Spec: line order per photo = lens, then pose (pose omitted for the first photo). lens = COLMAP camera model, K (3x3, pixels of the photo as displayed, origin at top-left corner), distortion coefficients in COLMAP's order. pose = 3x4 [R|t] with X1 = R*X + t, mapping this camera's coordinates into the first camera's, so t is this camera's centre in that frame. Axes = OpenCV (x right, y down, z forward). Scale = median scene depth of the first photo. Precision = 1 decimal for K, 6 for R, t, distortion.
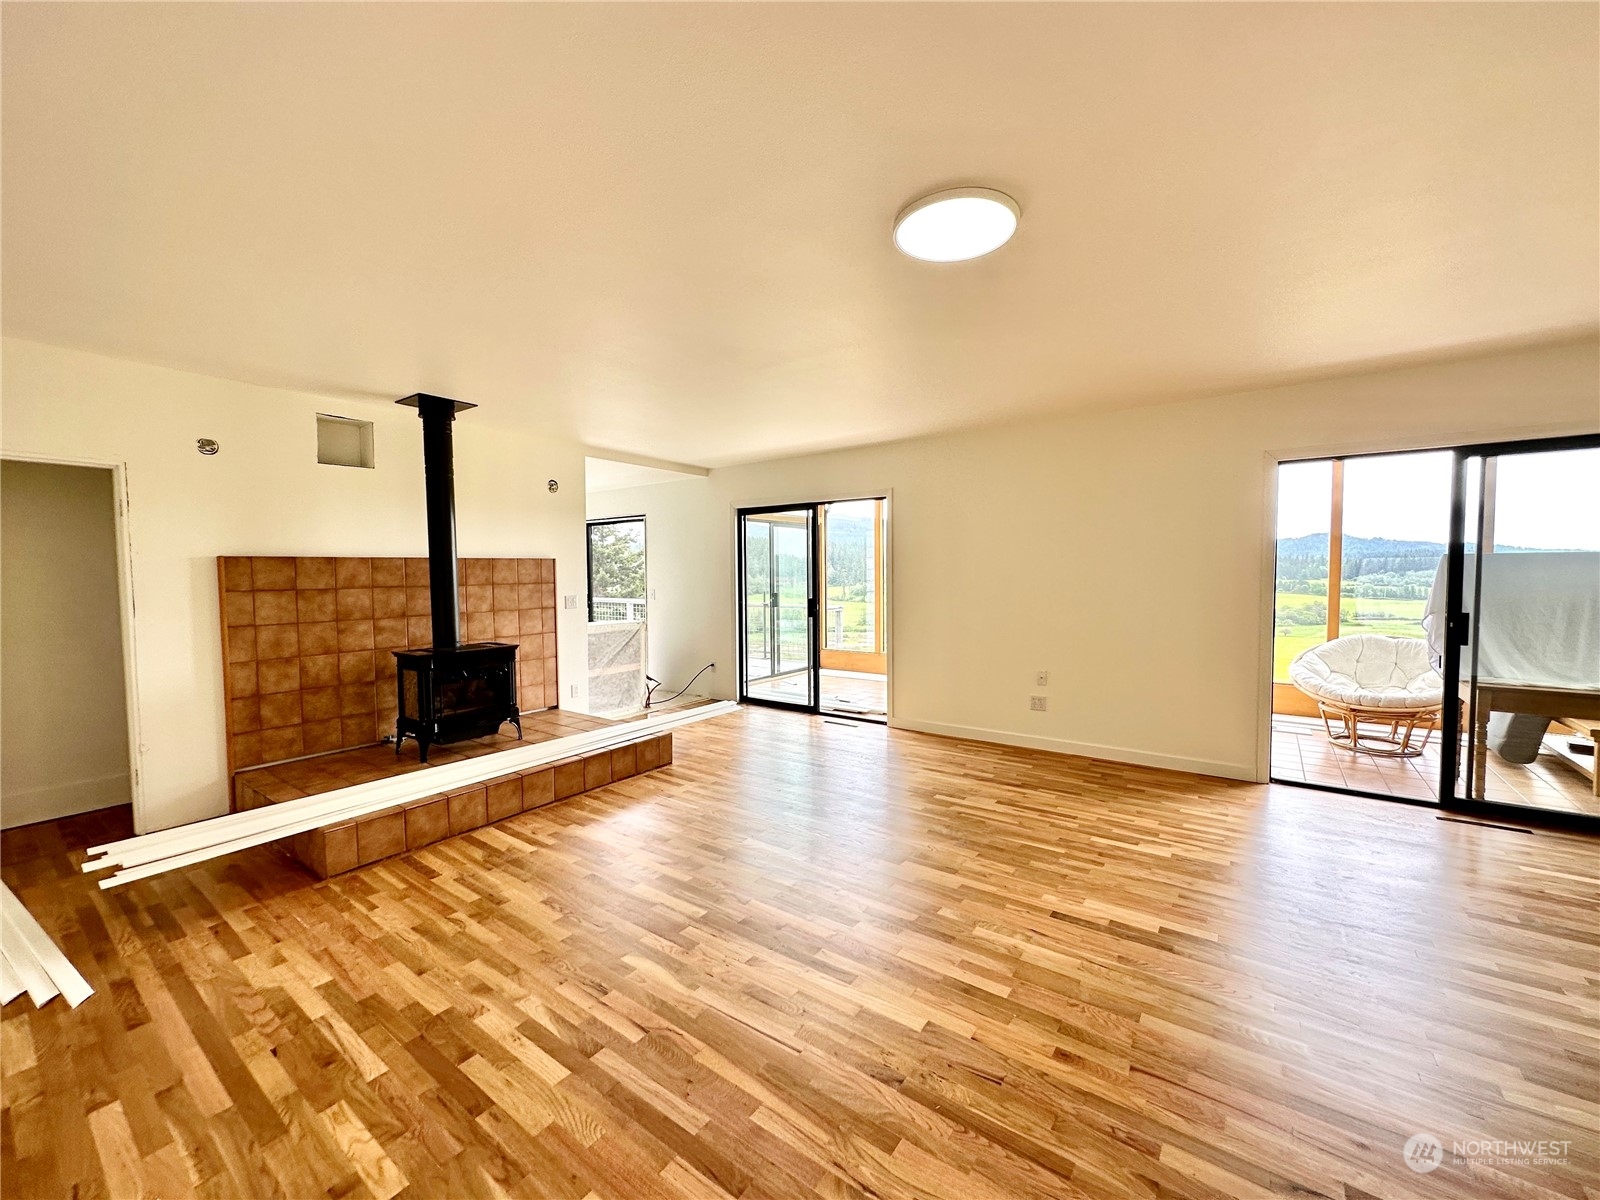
lens RADIAL K [[635.3, 0, 800.4], [0, 635.3, 602.1], [0, 0, 1]] dist [0.000524, 0.000477]
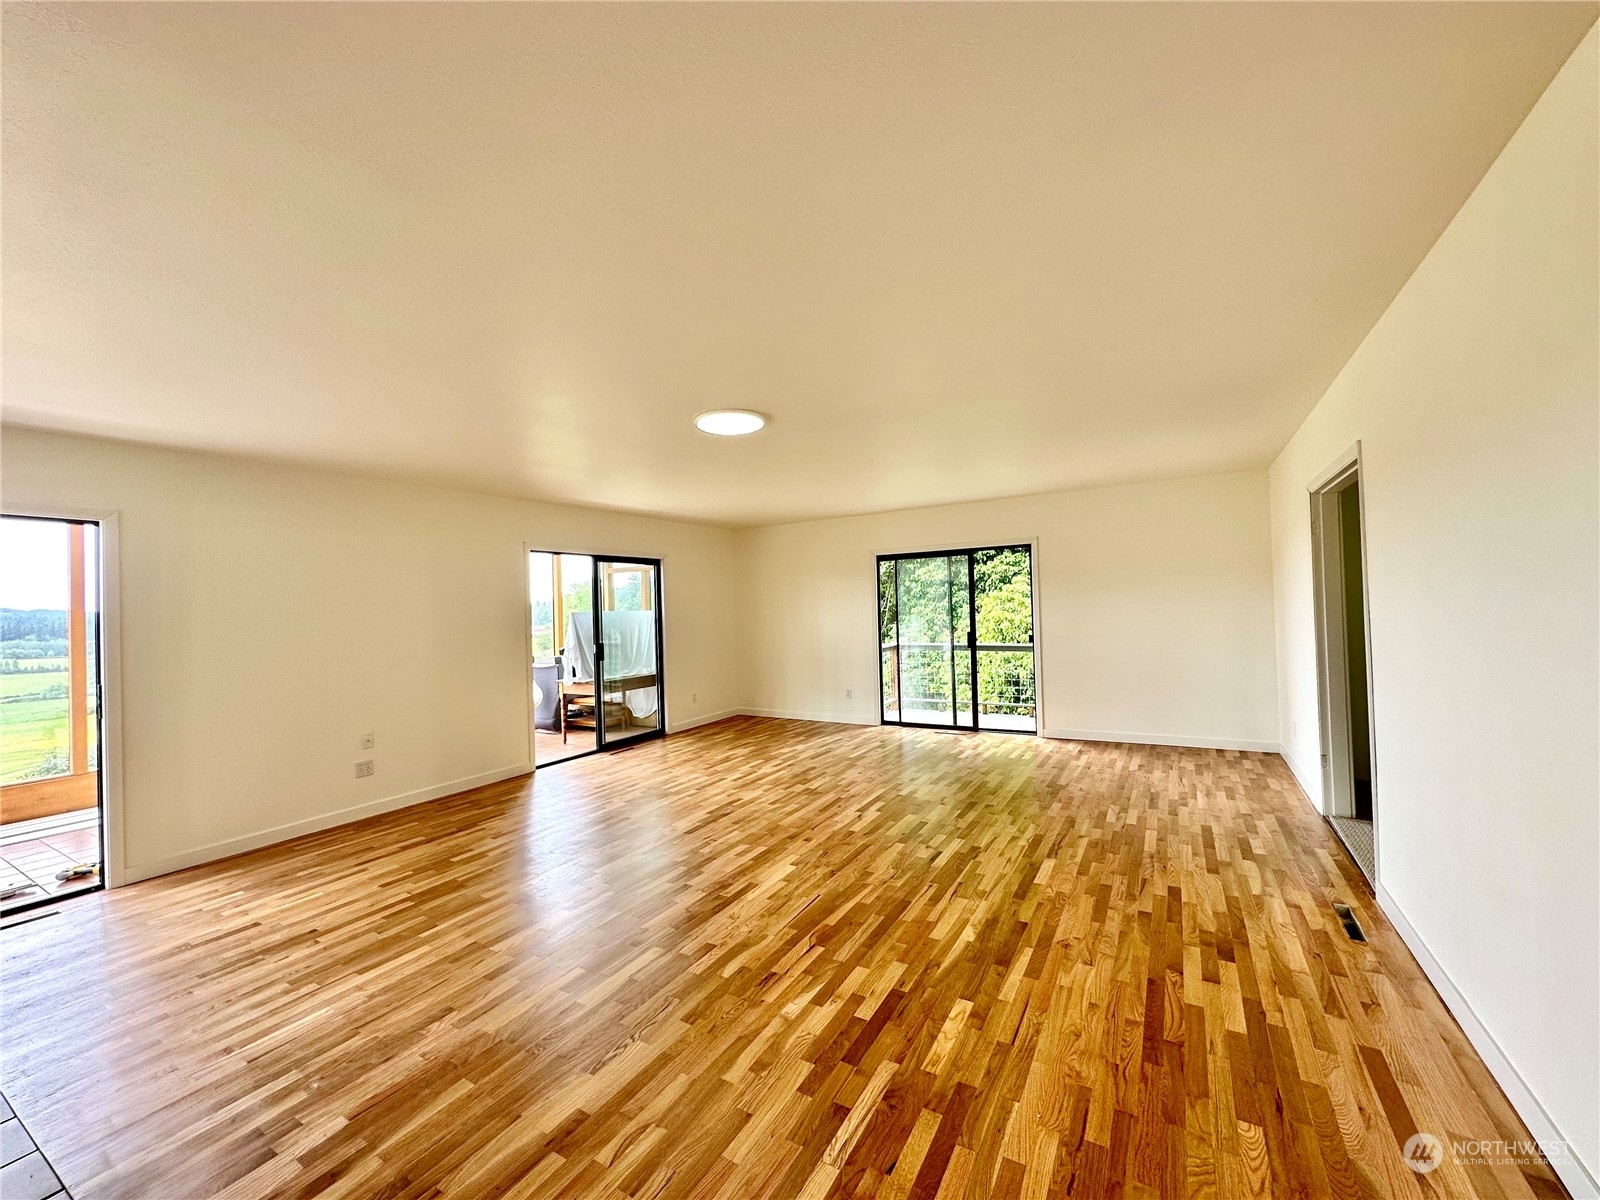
lens RADIAL K [[635.3, 0, 802.0], [0, 635.3, 599.6], [0, 0, 1]] dist [0.000524, 0.000477]
pose [[-0.106024, 0.028872, 0.993944, -1.390506], [0.080963, 0.996510, -0.020311, -0.041793], [-0.991062, 0.078319, -0.107991, 0.948356]]
